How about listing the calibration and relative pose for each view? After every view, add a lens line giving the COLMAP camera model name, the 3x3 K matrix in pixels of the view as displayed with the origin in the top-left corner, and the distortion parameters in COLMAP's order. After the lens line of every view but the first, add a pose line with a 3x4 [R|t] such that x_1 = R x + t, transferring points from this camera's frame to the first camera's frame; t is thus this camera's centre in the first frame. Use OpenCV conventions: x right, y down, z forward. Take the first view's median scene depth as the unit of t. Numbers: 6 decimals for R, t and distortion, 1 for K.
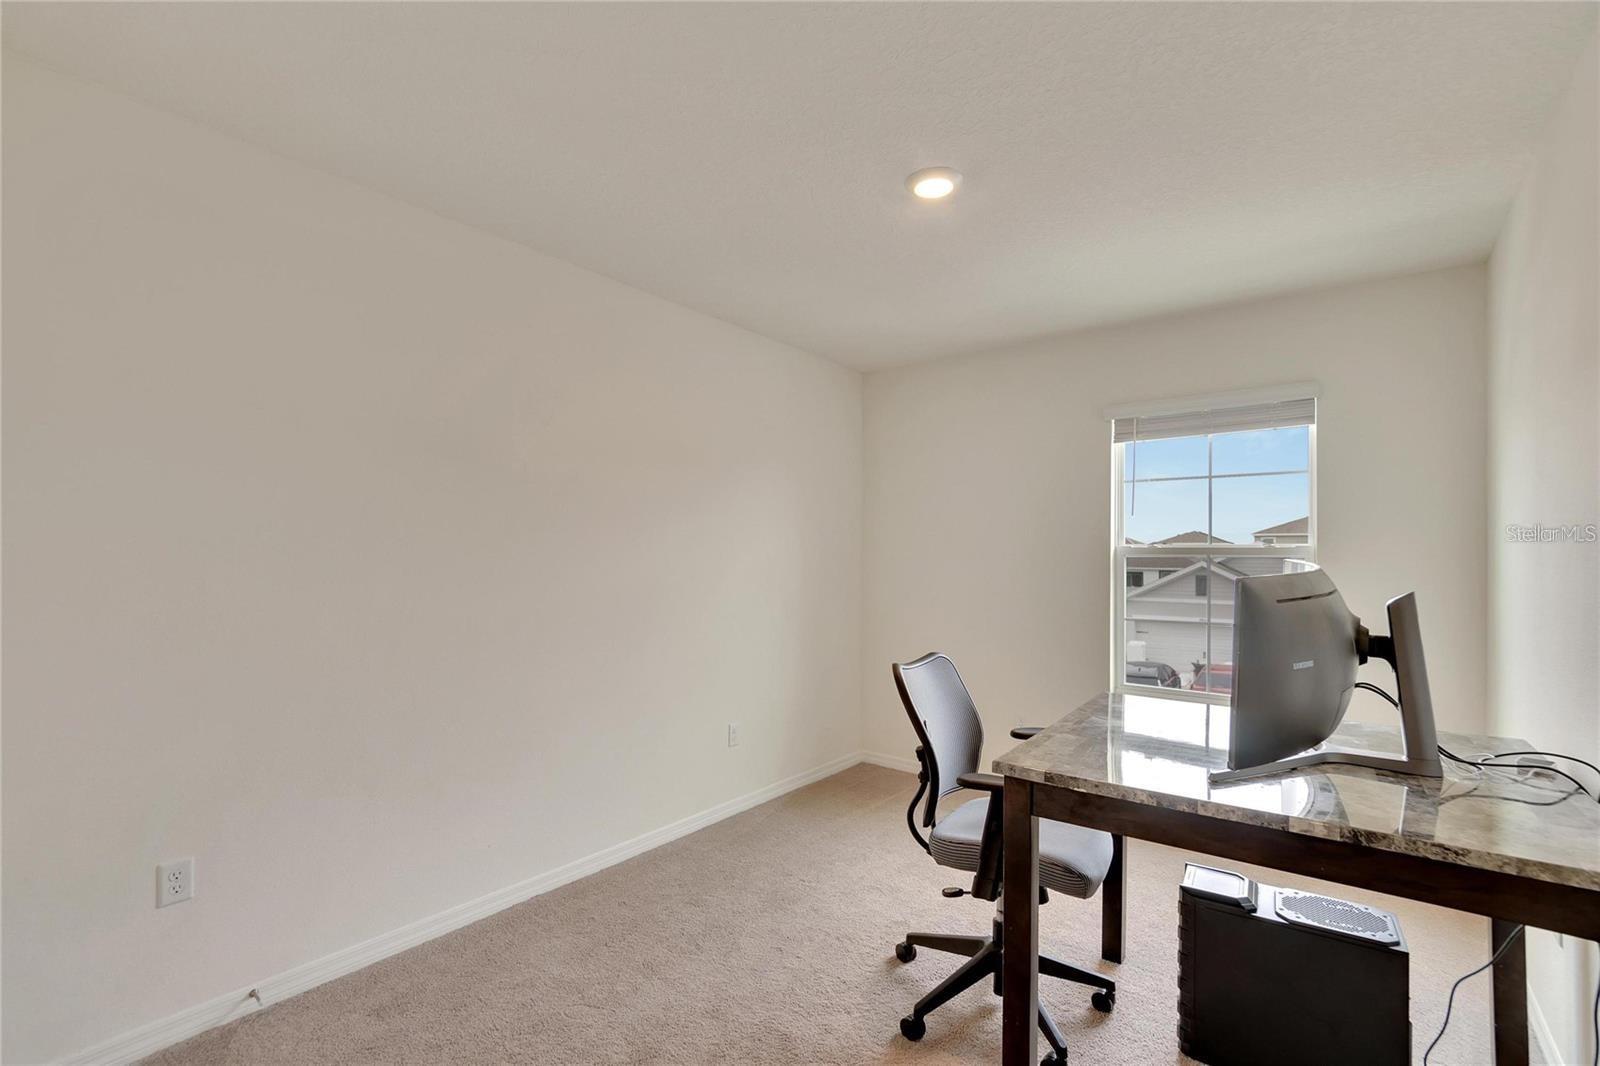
lens RADIAL K [[705.1, 0, 792.7], [0, 705.1, 532.7], [0, 0, 1]] dist [-0.001716, -0.000152]
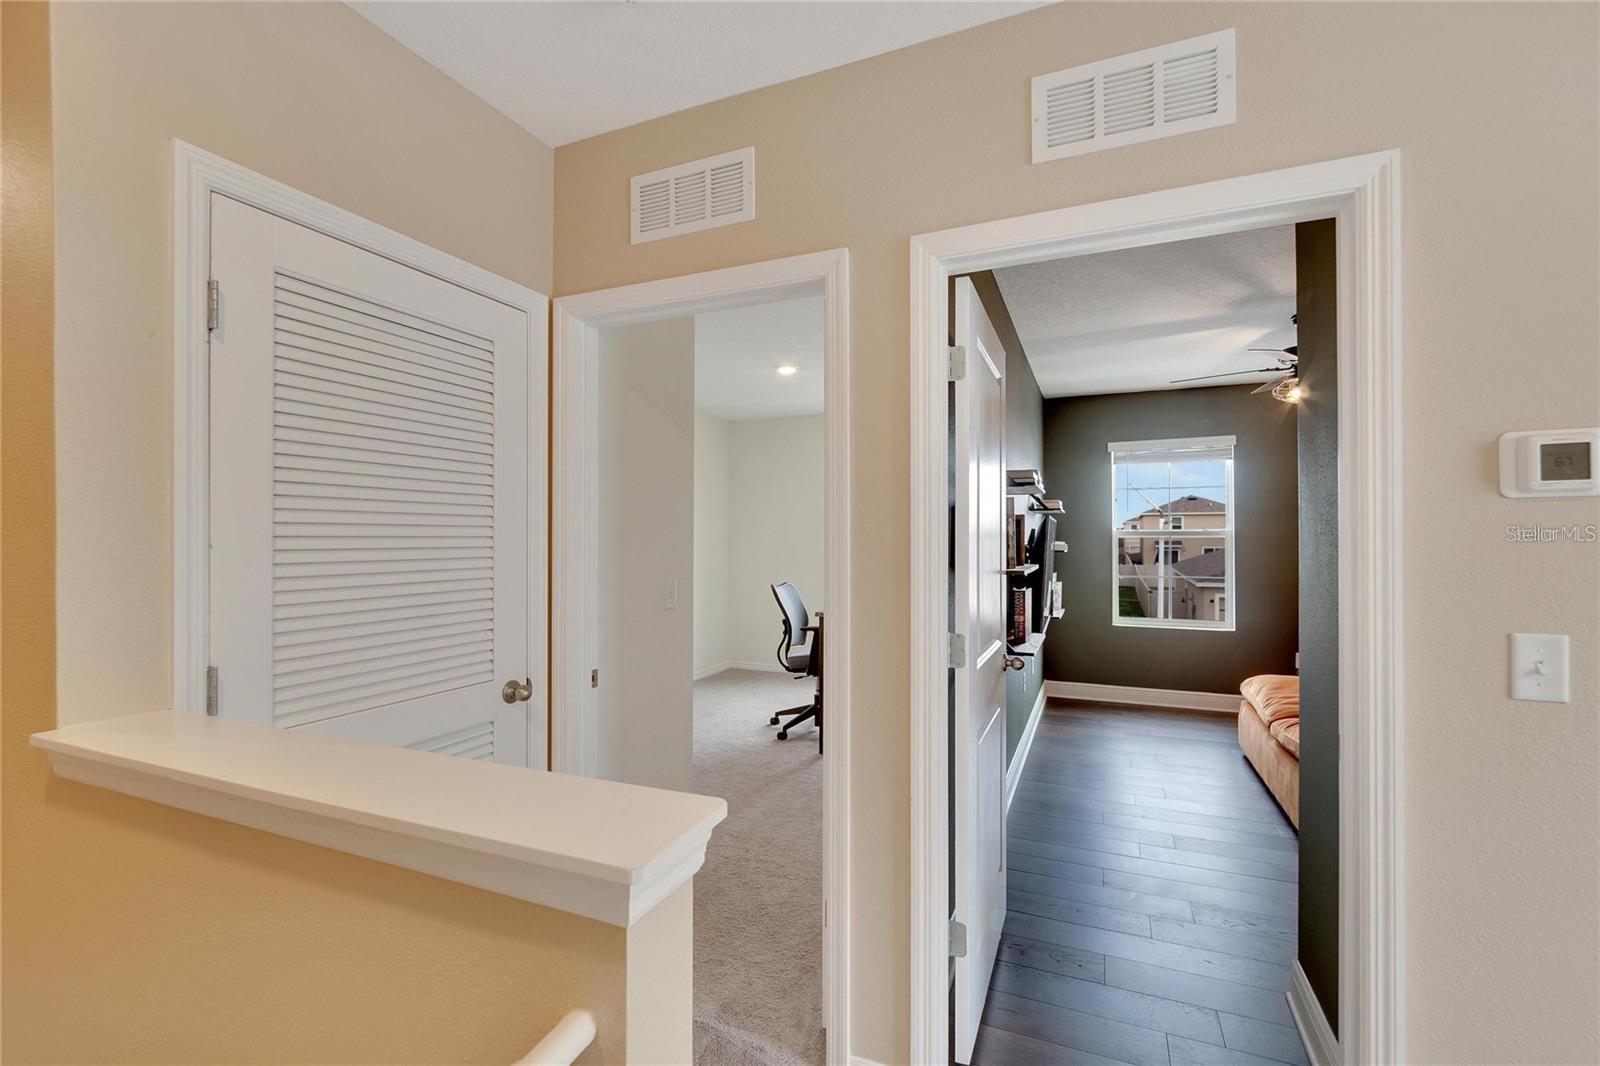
lens RADIAL K [[705.1, 0, 792.7], [0, 705.1, 532.7], [0, 0, 1]] dist [-0.001716, -0.000152]
pose [[0.965758, -0.015637, 0.258974, -0.383521], [0.007639, 0.999463, 0.031863, -0.057435], [-0.259333, -0.028793, 0.965359, -1.231675]]
